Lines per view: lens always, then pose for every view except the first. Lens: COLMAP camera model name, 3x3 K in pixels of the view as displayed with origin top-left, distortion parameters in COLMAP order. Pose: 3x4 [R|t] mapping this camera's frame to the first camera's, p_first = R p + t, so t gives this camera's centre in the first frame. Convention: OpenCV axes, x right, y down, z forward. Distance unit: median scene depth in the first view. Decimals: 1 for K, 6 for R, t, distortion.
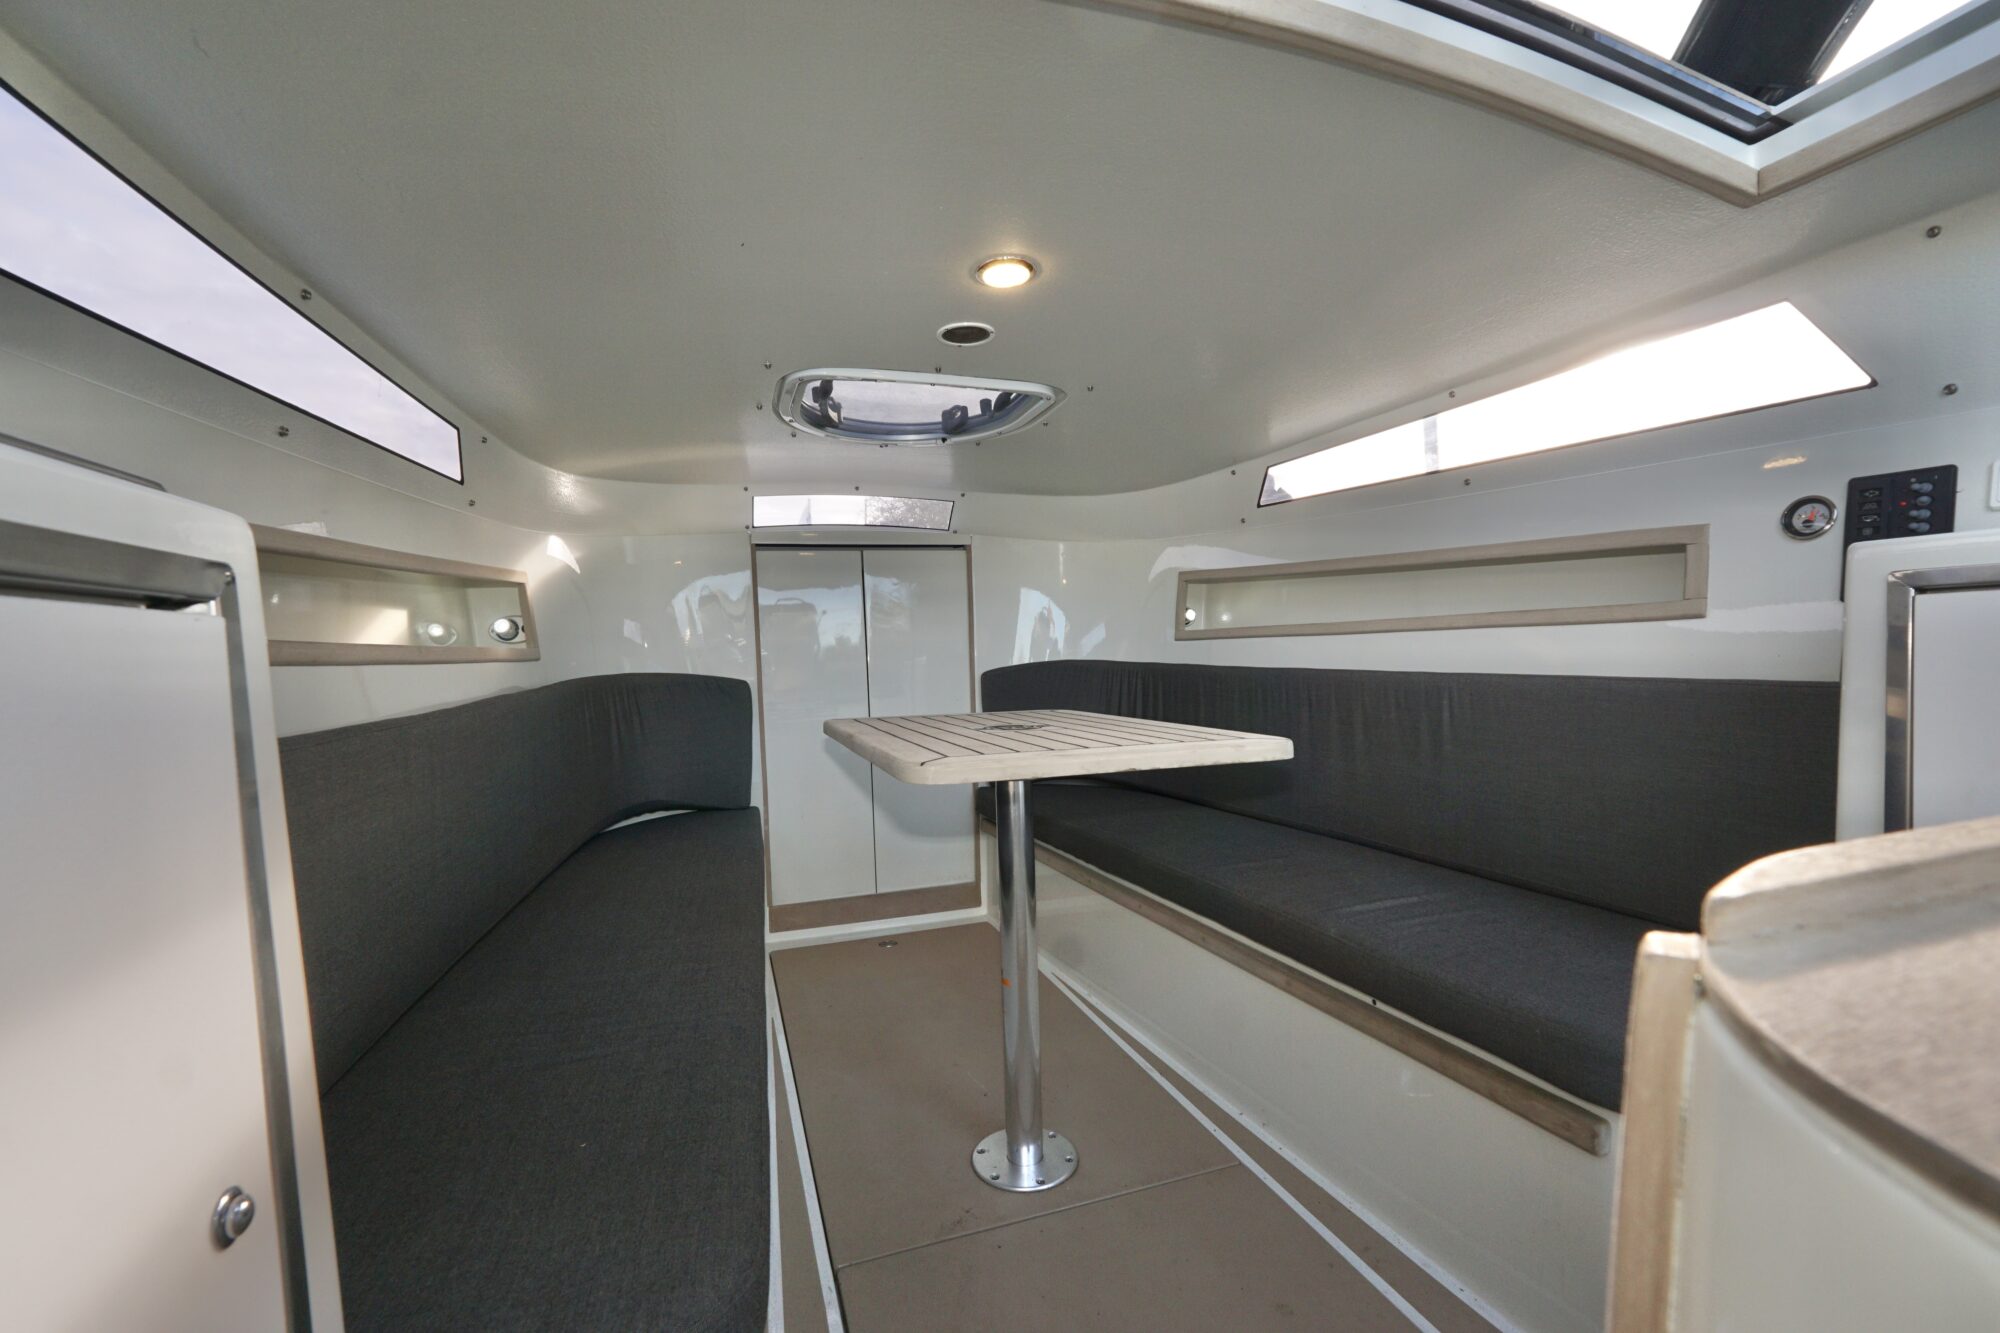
lens RADIAL K [[844.5, 0, 1000.0], [0, 844.5, 666.5], [0, 0, 1]] dist [-0.020326, 0.000524]
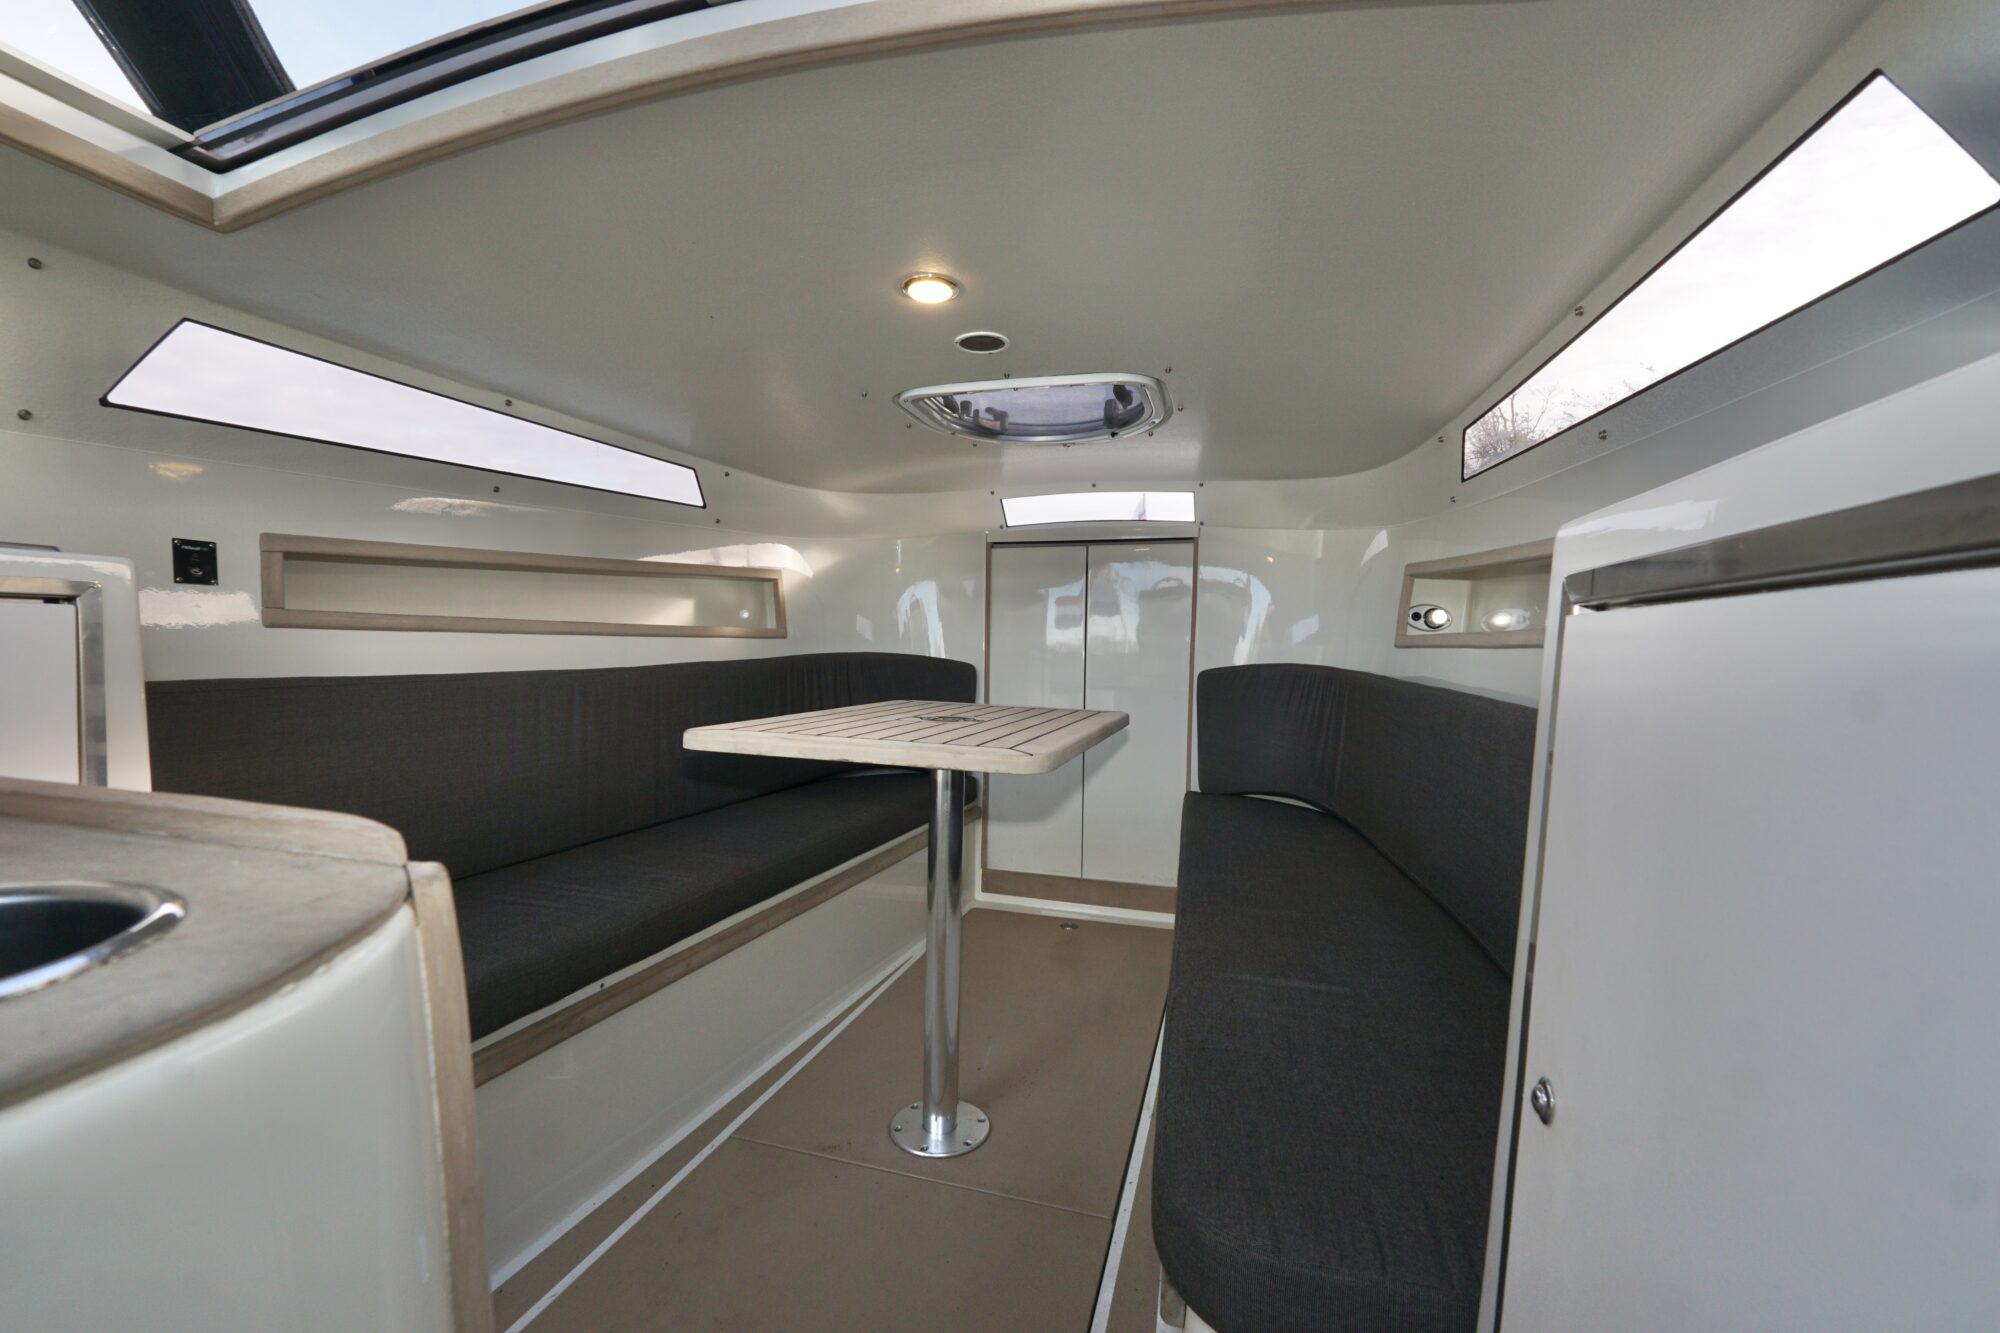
lens RADIAL K [[835.4, 0, 993.5], [0, 835.4, 678.0], [0, 0, 1]] dist [-0.035923, 0.000091]
pose [[0.818611, 0.065235, -0.570632, 0.405022], [-0.051486, 0.997864, 0.040215, -0.014813], [0.572037, -0.003541, 0.820220, 0.118849]]
